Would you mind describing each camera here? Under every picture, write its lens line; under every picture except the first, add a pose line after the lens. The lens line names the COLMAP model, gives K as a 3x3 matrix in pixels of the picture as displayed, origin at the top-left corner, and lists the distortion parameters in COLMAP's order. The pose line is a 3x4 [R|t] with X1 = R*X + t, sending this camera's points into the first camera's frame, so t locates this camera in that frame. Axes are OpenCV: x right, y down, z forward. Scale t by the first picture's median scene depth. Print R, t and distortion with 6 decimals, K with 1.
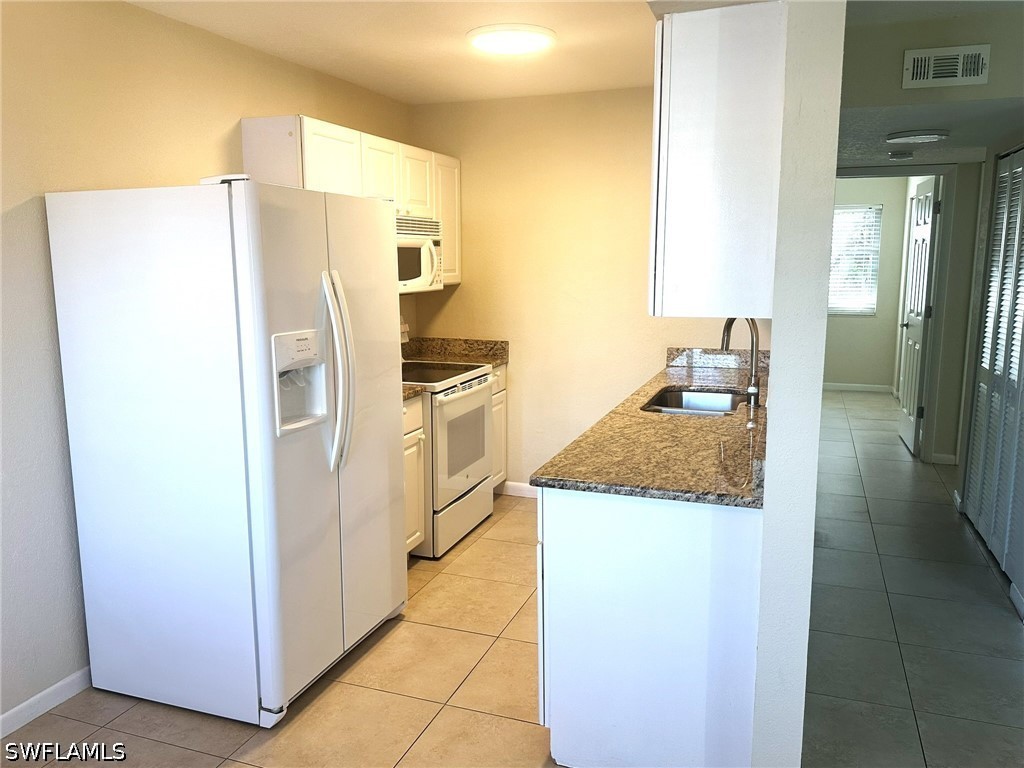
lens RADIAL K [[794.5, 0, 512.0], [0, 794.5, 384.0], [0, 0, 1]] dist [0.005364, 0.001853]
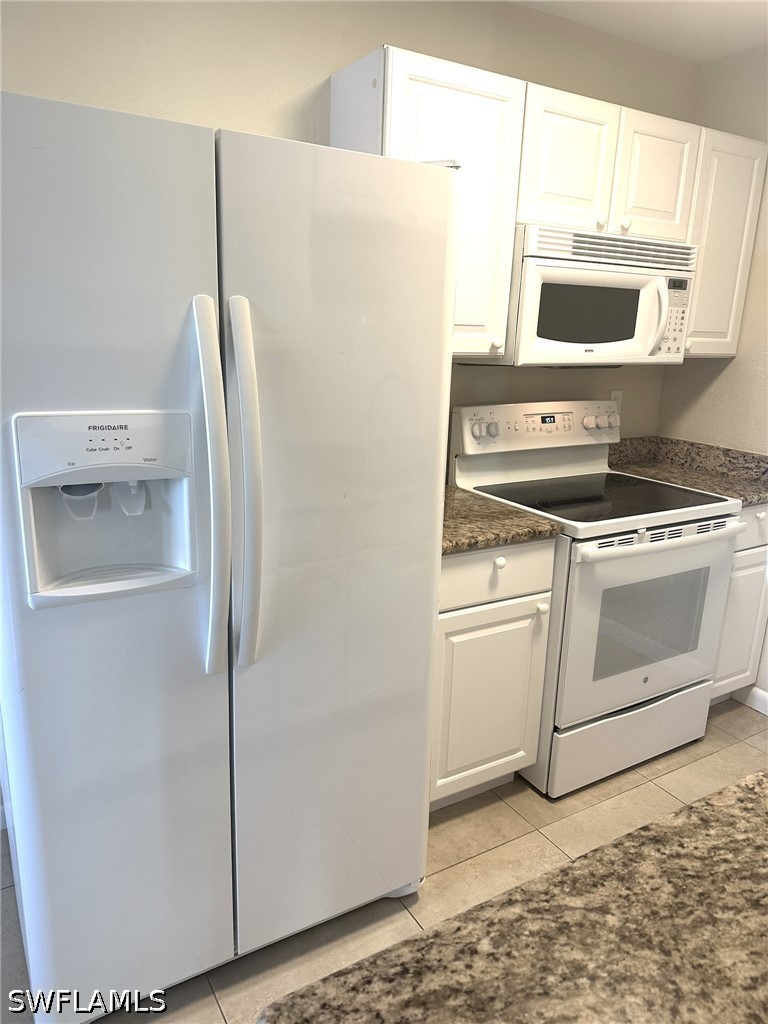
lens RADIAL K [[721.4, 0, 384.0], [0, 721.4, 512.0], [0, 0, 1]] dist [0.011249, -0.002297]
pose [[0.774284, 0.186165, -0.604836, 0.098901], [-0.133812, 0.982304, 0.131047, -0.053678], [0.618529, -0.020533, 0.785493, 0.455903]]
